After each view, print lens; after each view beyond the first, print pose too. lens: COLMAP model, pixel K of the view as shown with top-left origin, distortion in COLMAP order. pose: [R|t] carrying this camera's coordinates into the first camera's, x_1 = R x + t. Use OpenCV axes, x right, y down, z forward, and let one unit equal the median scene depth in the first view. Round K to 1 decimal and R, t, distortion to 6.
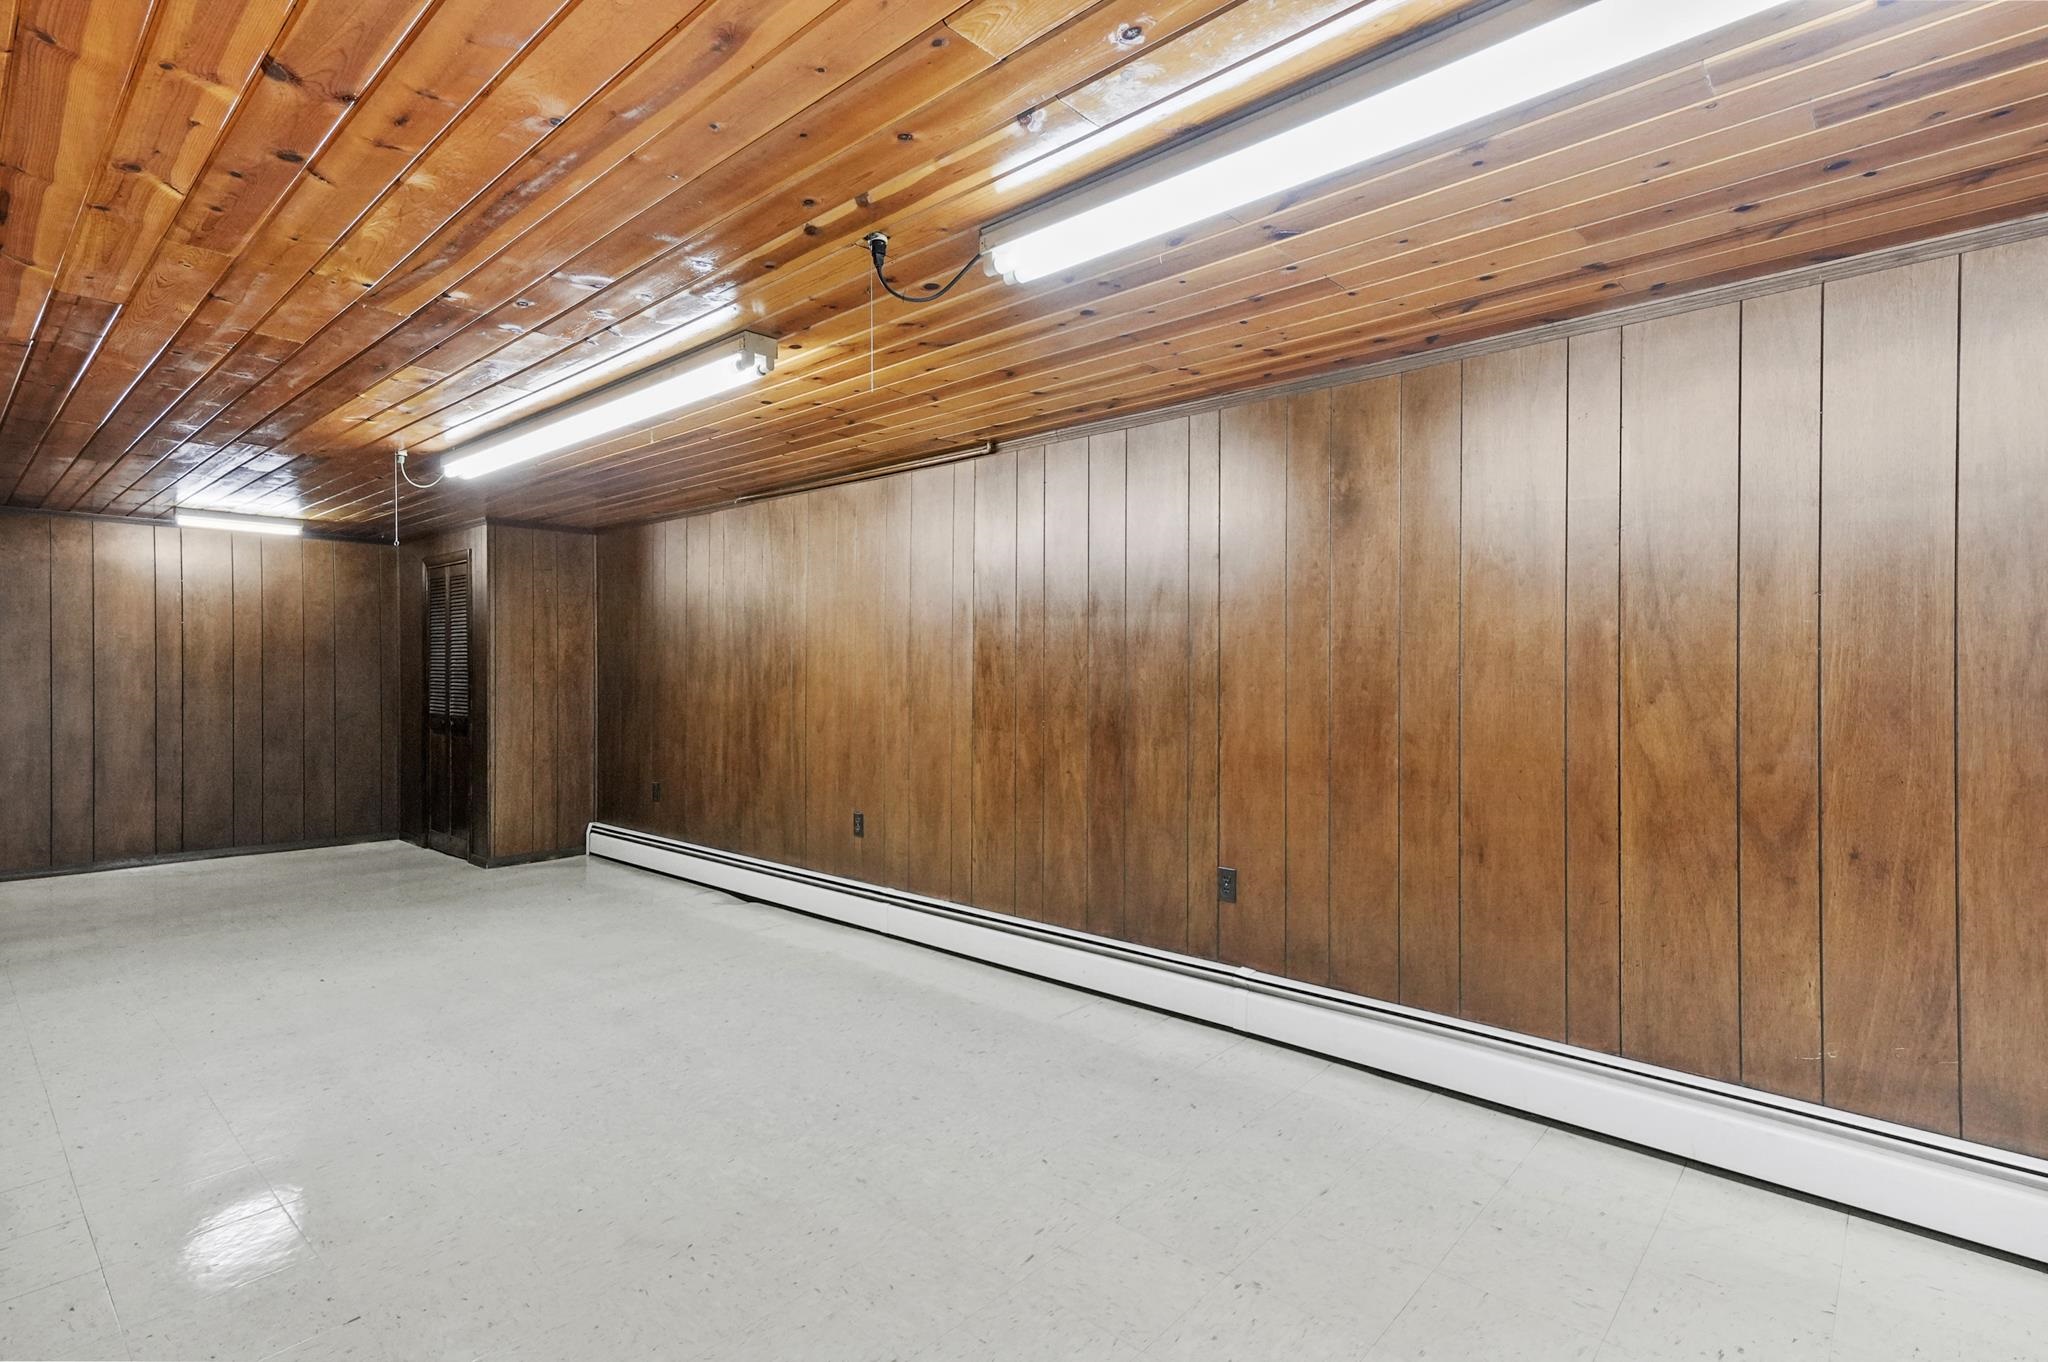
lens RADIAL K [[992.2, 0, 1026.5], [0, 992.2, 669.8], [0, 0, 1]] dist [0.023103, 0.004139]
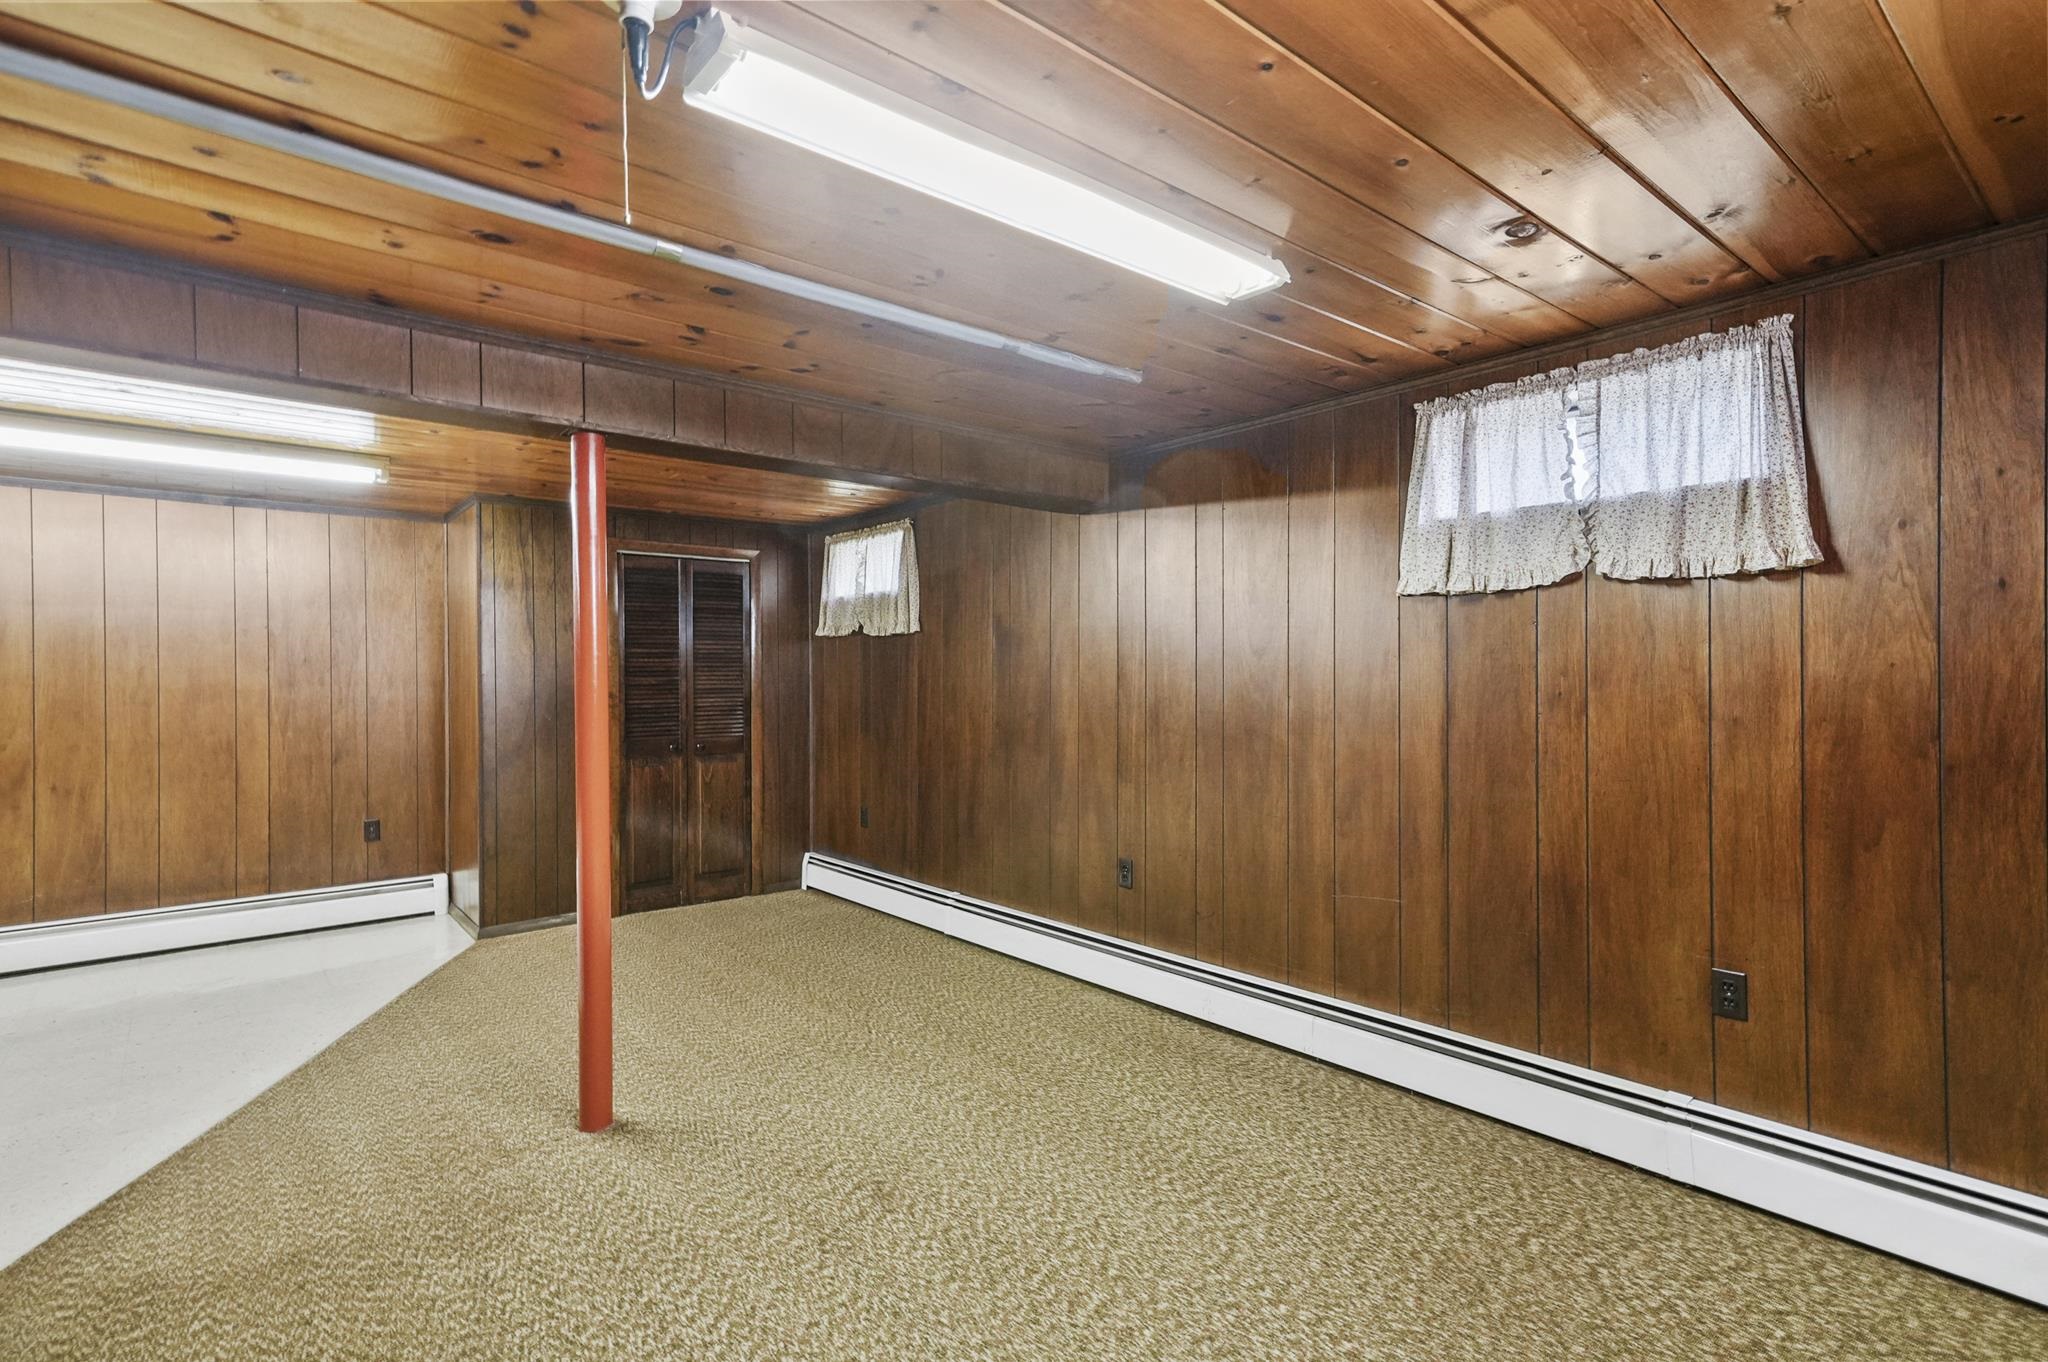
lens RADIAL K [[992.2, 0, 1023.7], [0, 992.2, 677.9], [0, 0, 1]] dist [0.023103, 0.004139]
pose [[0.118518, -0.000213, 0.992952, -0.522668], [0.010874, 0.999940, -0.001083, -0.003753], [-0.992892, 0.010926, 0.118513, -0.629977]]
